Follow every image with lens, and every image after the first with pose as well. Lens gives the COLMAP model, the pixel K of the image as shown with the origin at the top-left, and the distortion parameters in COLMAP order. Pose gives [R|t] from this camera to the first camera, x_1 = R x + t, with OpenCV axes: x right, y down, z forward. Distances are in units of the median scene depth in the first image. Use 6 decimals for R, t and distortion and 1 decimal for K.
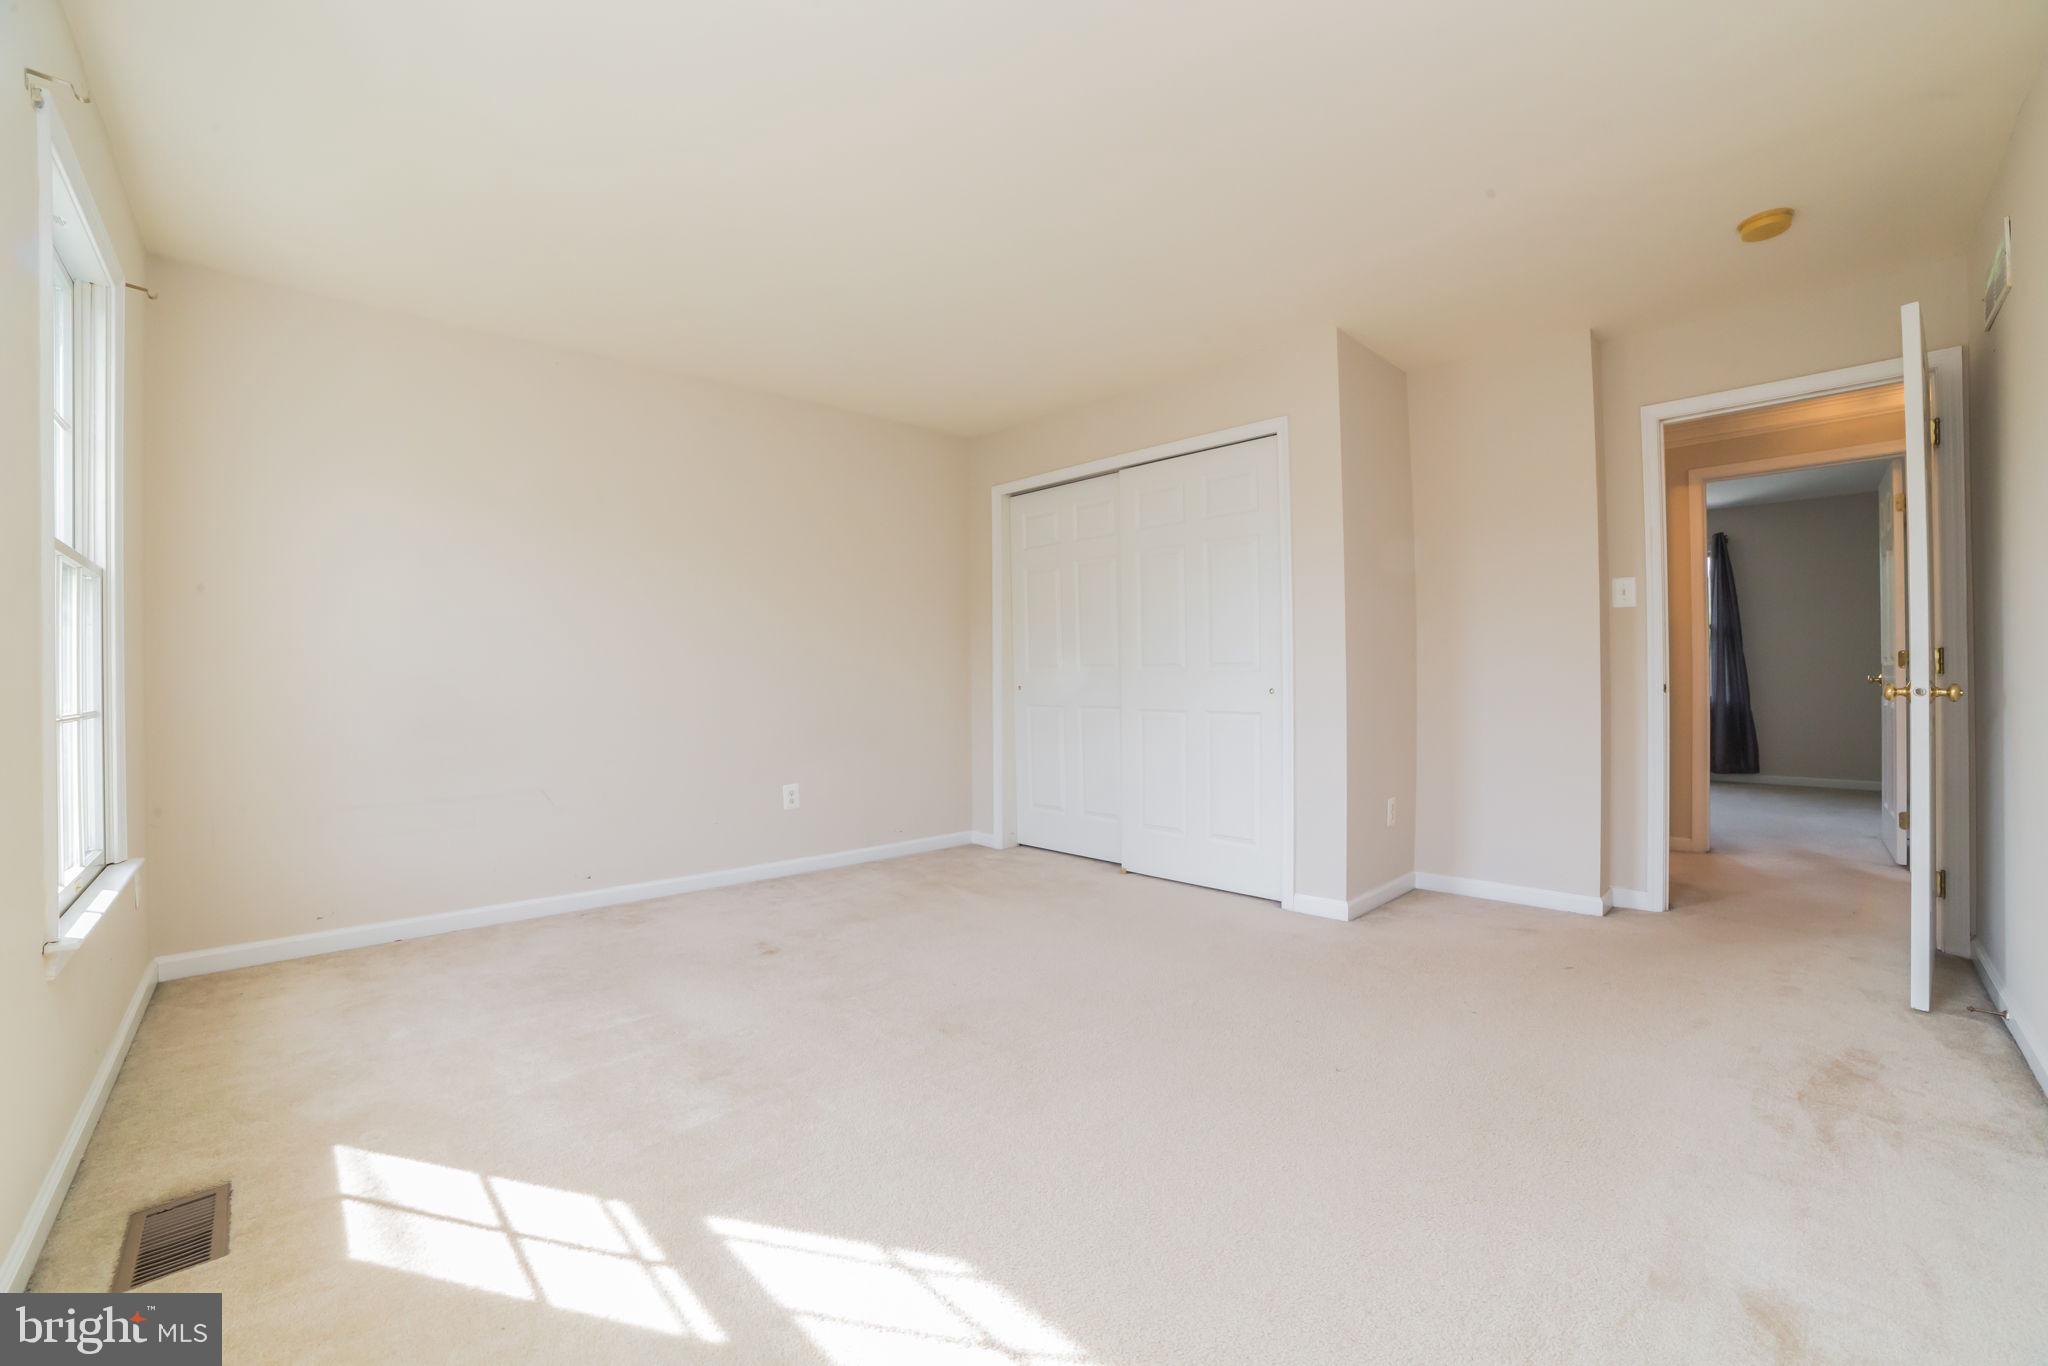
lens RADIAL K [[837.8, 0, 1018.0], [0, 837.8, 674.1], [0, 0, 1]] dist [-0.046208, 0.000404]
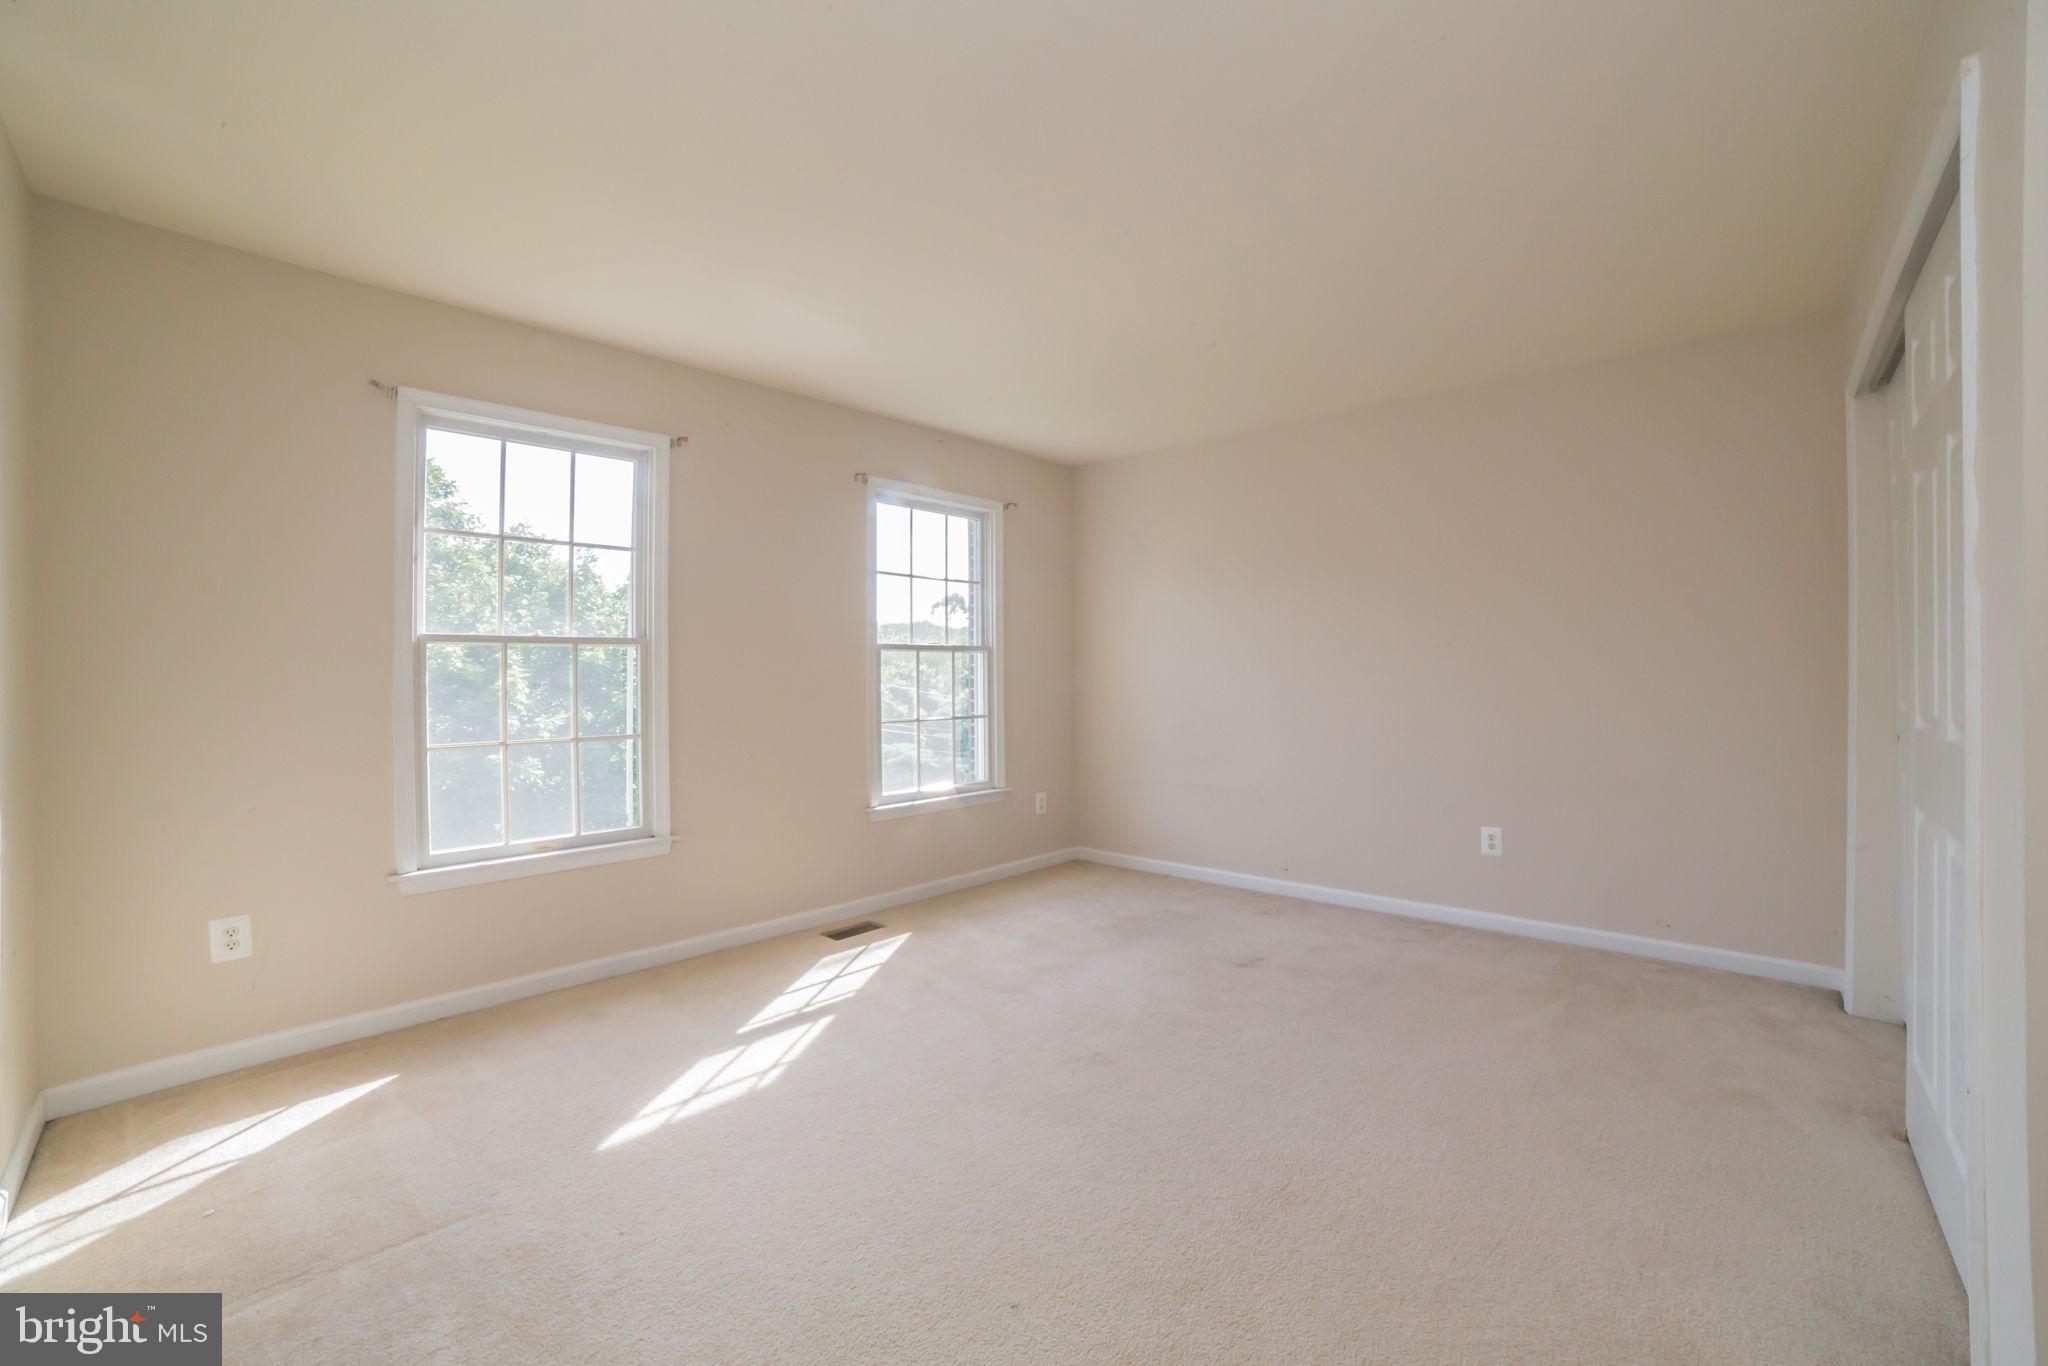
lens RADIAL K [[837.8, 0, 1018.0], [0, 837.8, 674.1], [0, 0, 1]] dist [-0.046208, 0.000404]
pose [[0.056519, -0.001779, -0.998400, 1.484312], [0.014945, 0.999888, -0.000936, -0.081398], [0.998290, -0.014868, 0.056539, 1.311825]]
